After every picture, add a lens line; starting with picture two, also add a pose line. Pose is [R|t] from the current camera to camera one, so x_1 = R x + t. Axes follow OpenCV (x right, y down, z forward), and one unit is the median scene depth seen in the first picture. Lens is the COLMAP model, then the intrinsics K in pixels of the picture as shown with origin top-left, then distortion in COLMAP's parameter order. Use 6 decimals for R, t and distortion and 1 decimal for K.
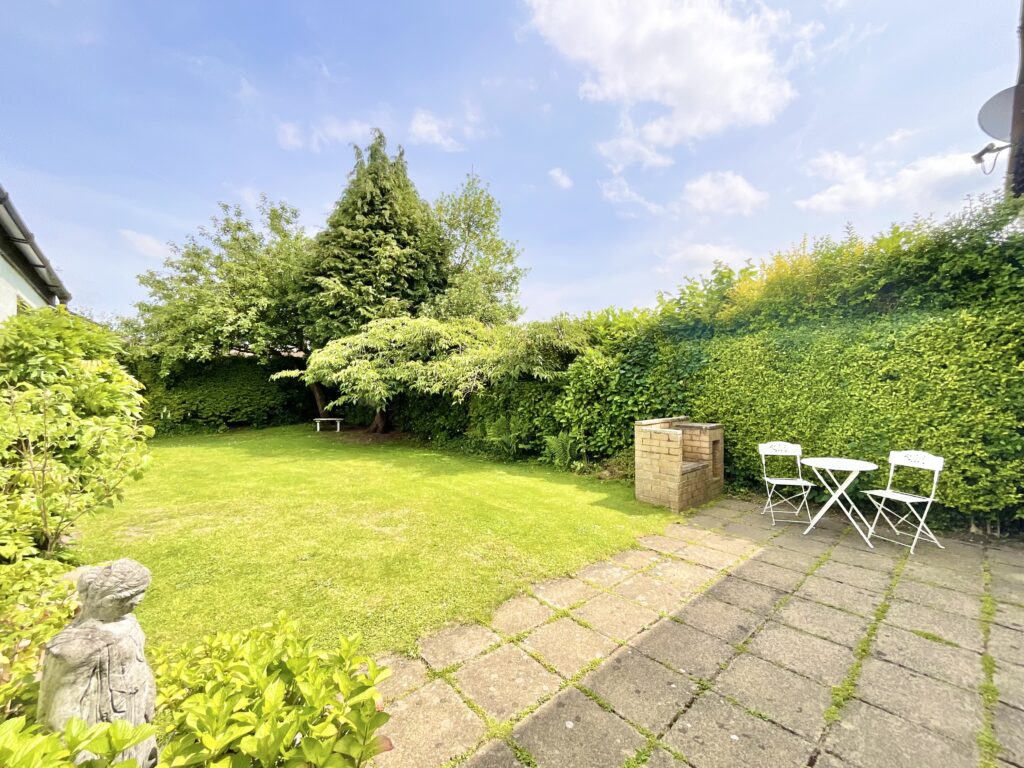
lens RADIAL K [[411.5, 0, 511.4], [0, 411.5, 382.6], [0, 0, 1]] dist [0.004012, 0.000158]
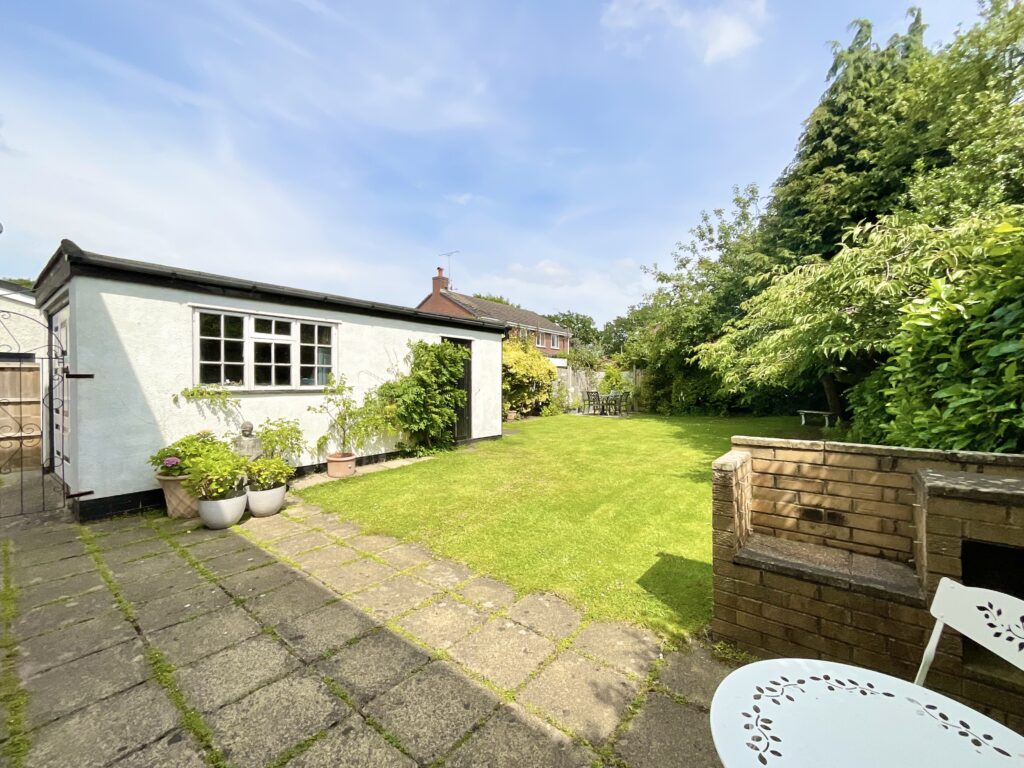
lens RADIAL K [[411.5, 0, 512.0], [0, 411.5, 384.2], [0, 0, 1]] dist [0.004012, 0.000158]
pose [[0.178725, 0.011976, -0.983826, 1.449668], [0.018149, 0.999716, 0.015466, 0.036997], [0.983732, -0.020619, 0.178457, 1.248880]]
